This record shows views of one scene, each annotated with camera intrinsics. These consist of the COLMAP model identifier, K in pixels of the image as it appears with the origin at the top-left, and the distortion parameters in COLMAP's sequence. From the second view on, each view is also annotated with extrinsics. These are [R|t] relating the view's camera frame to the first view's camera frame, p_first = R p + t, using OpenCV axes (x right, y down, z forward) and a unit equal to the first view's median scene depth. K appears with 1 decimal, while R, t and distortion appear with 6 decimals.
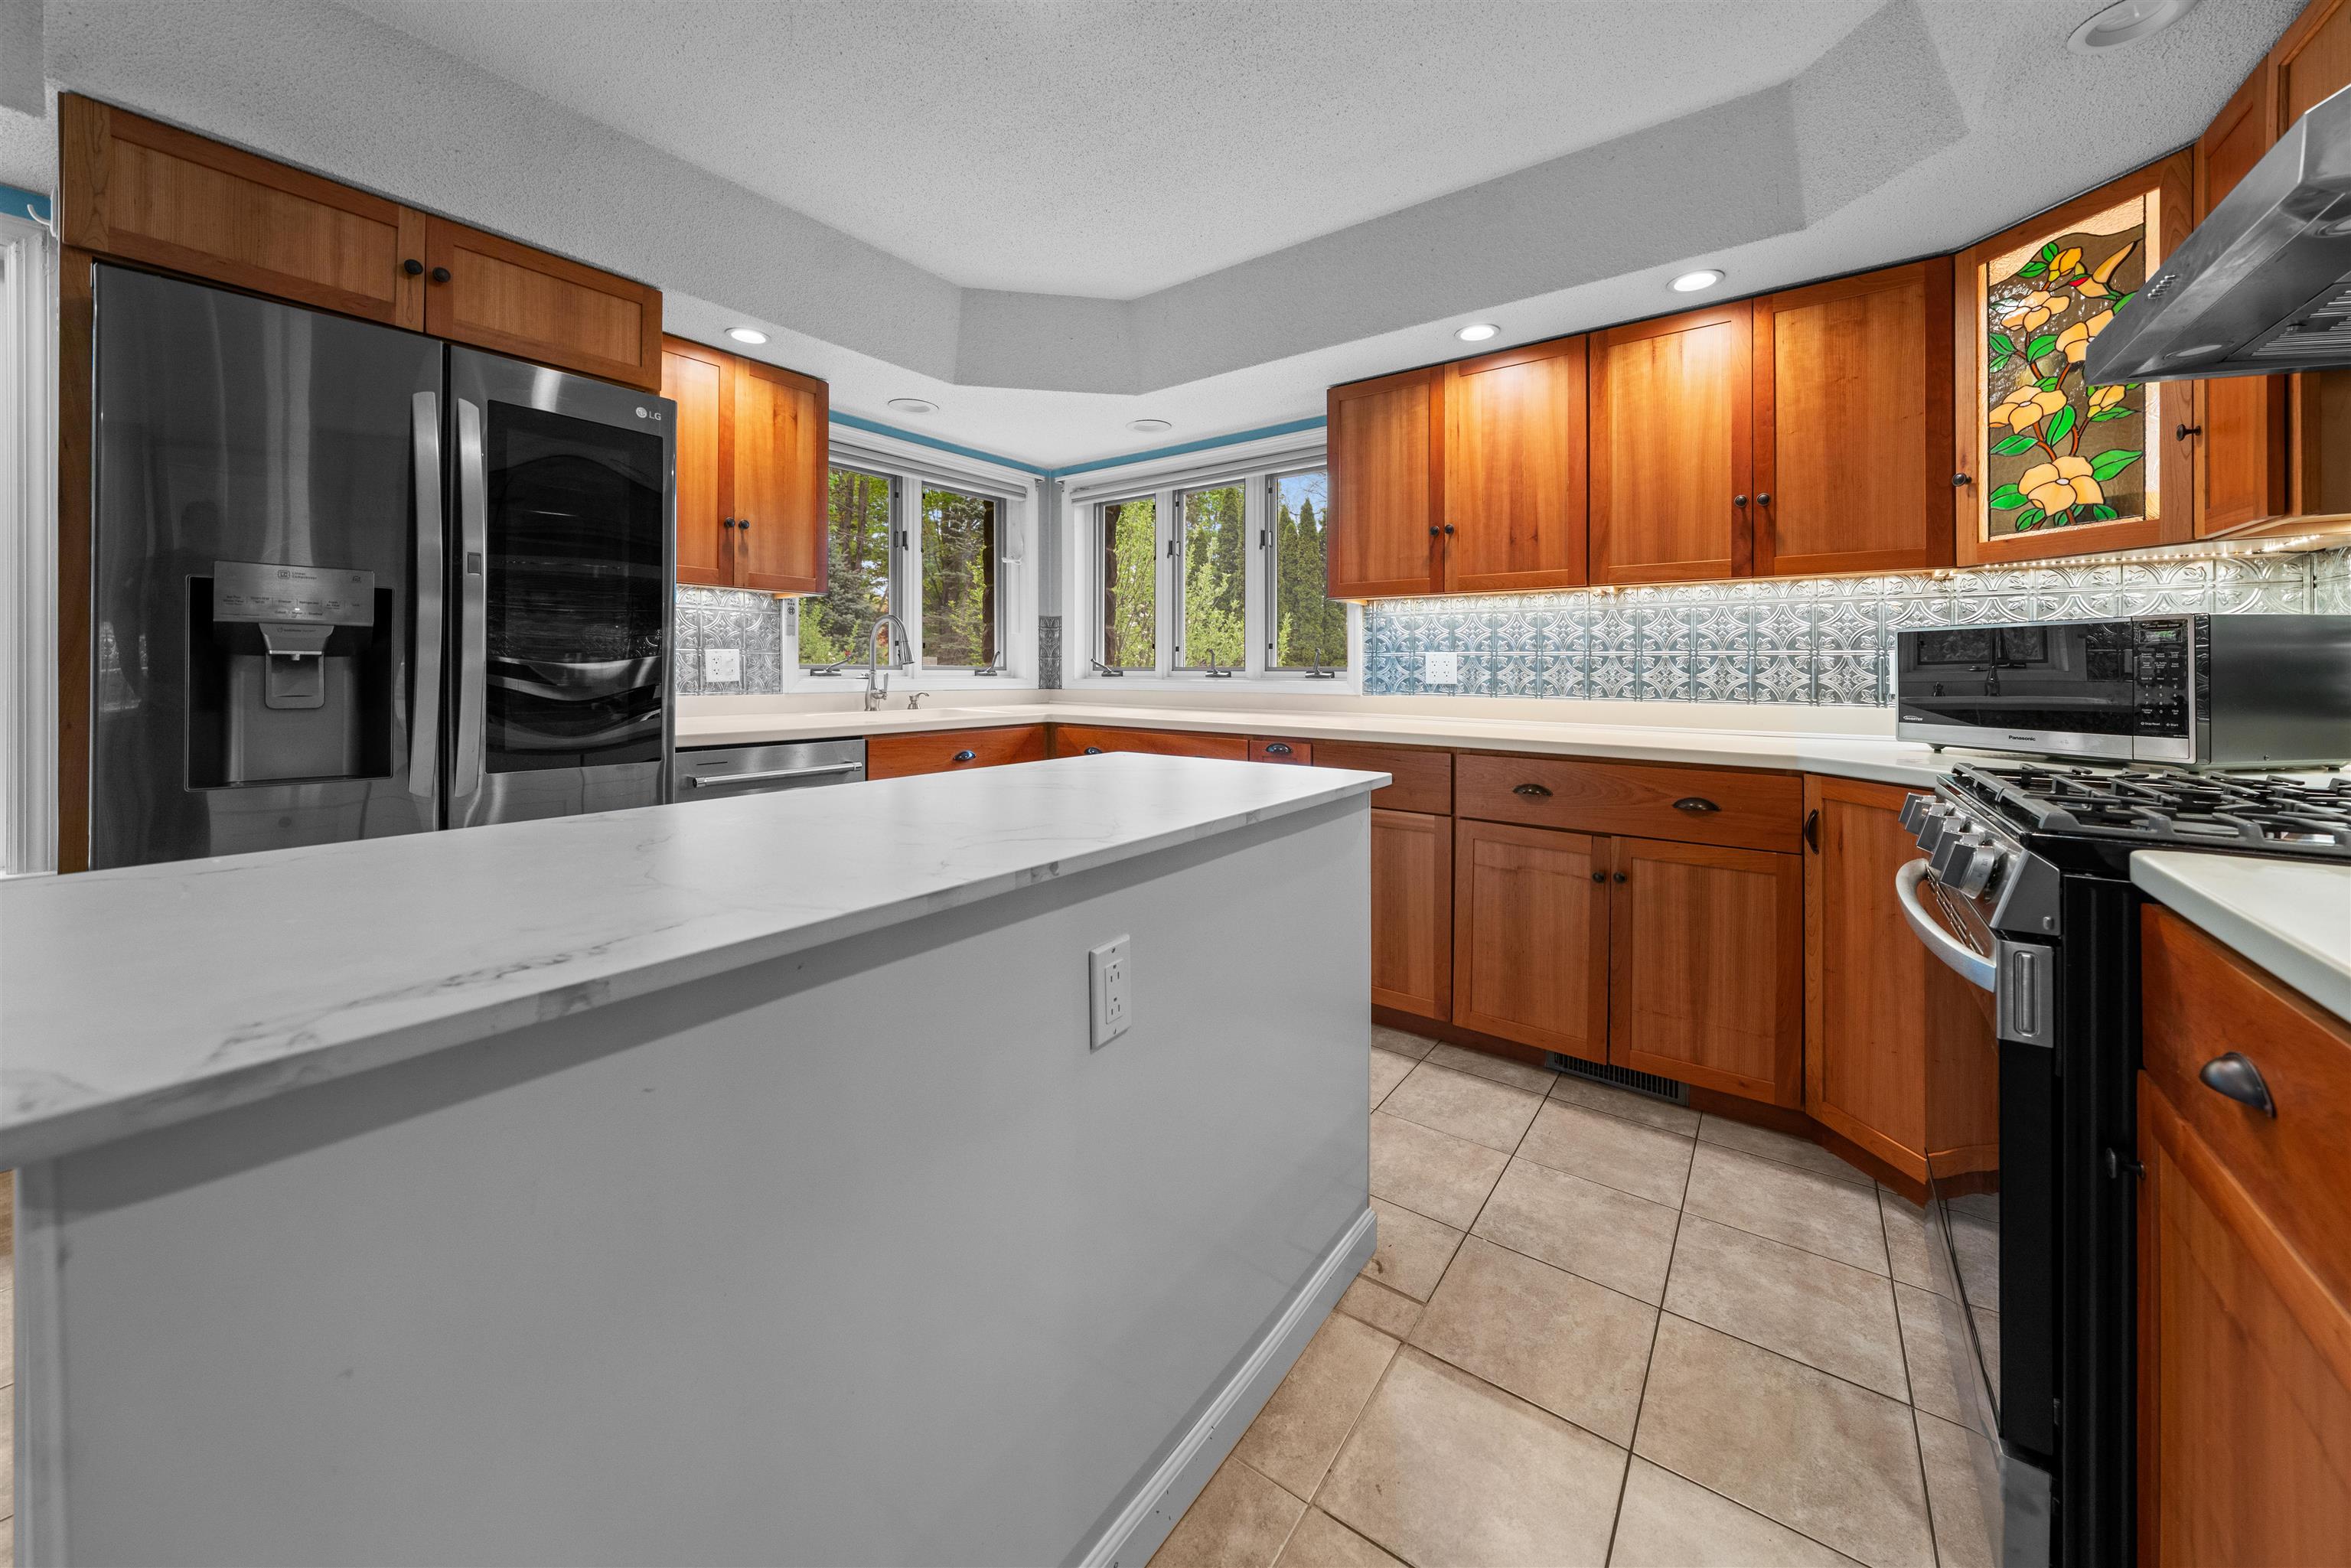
lens RADIAL K [[849.0, 0, 1189.4], [0, 849.0, 676.8], [0, 0, 1]] dist [-0.003305, -0.000245]
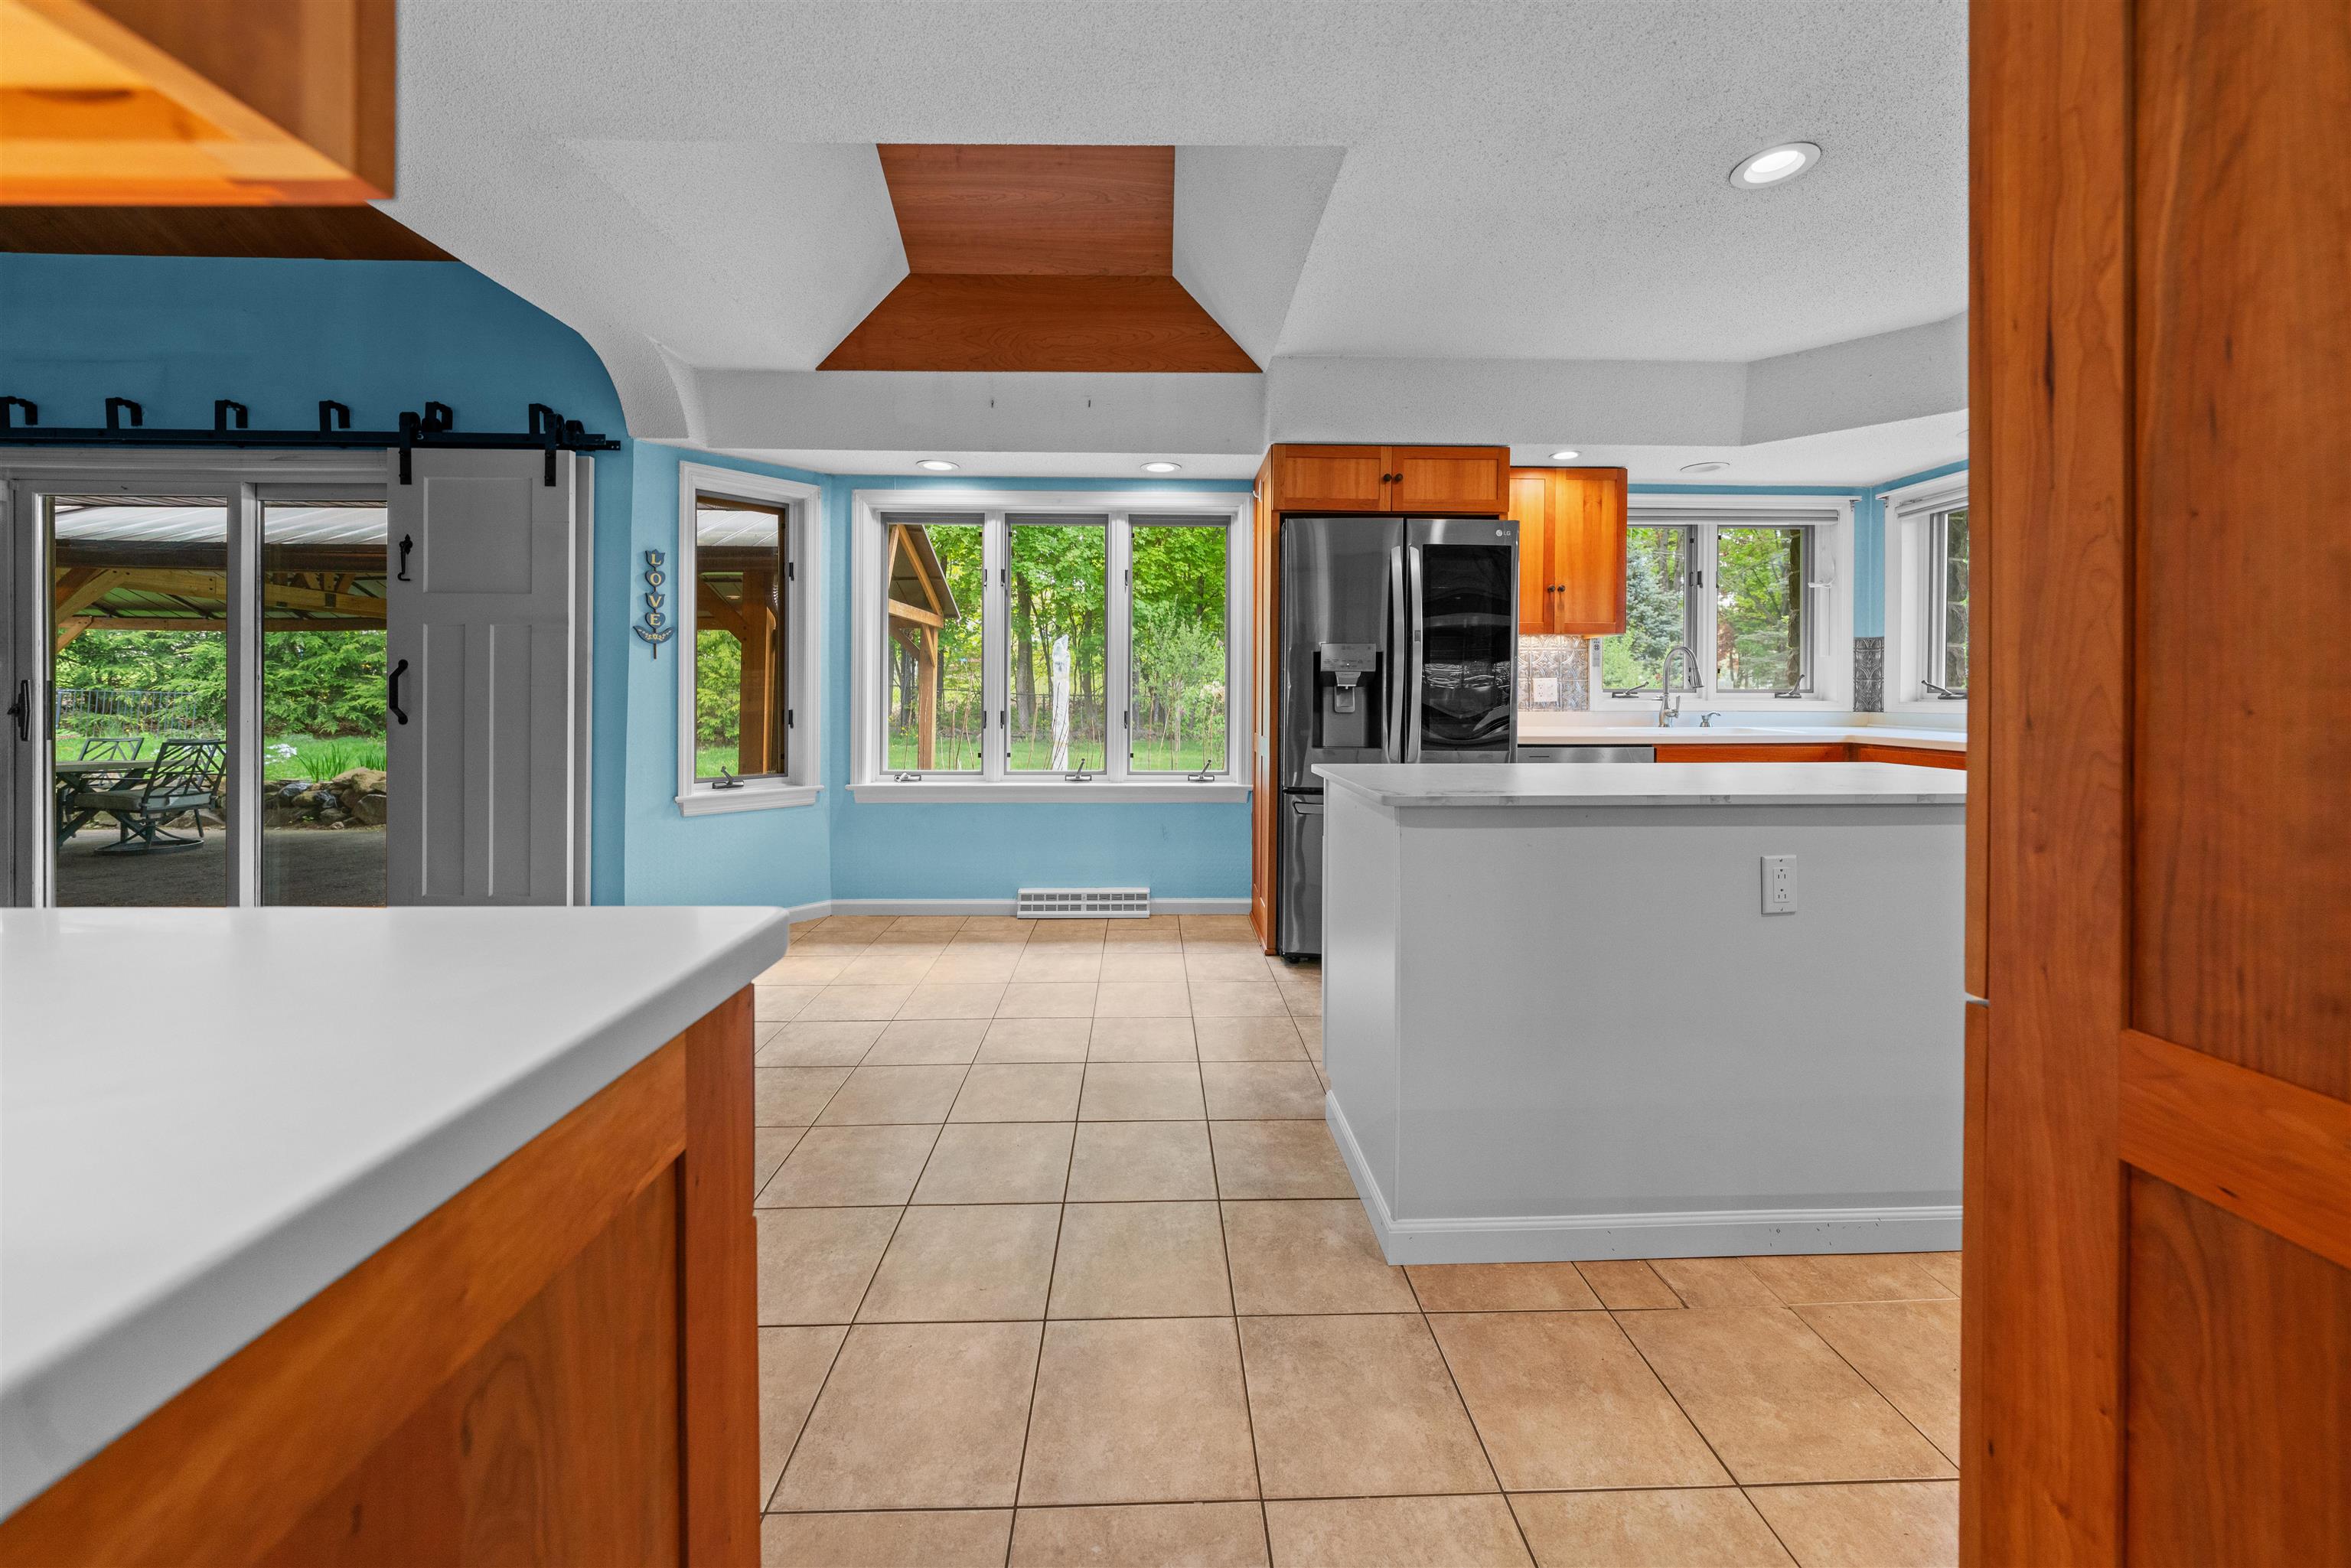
lens RADIAL K [[849.0, 0, 1149.1], [0, 849.0, 699.4], [0, 0, 1]] dist [-0.003305, -0.000245]
pose [[0.595502, 0.003399, -0.803347, 0.201136], [-0.004103, 0.999991, 0.001190, 0.003333], [0.803344, 0.002587, 0.595510, -0.392430]]
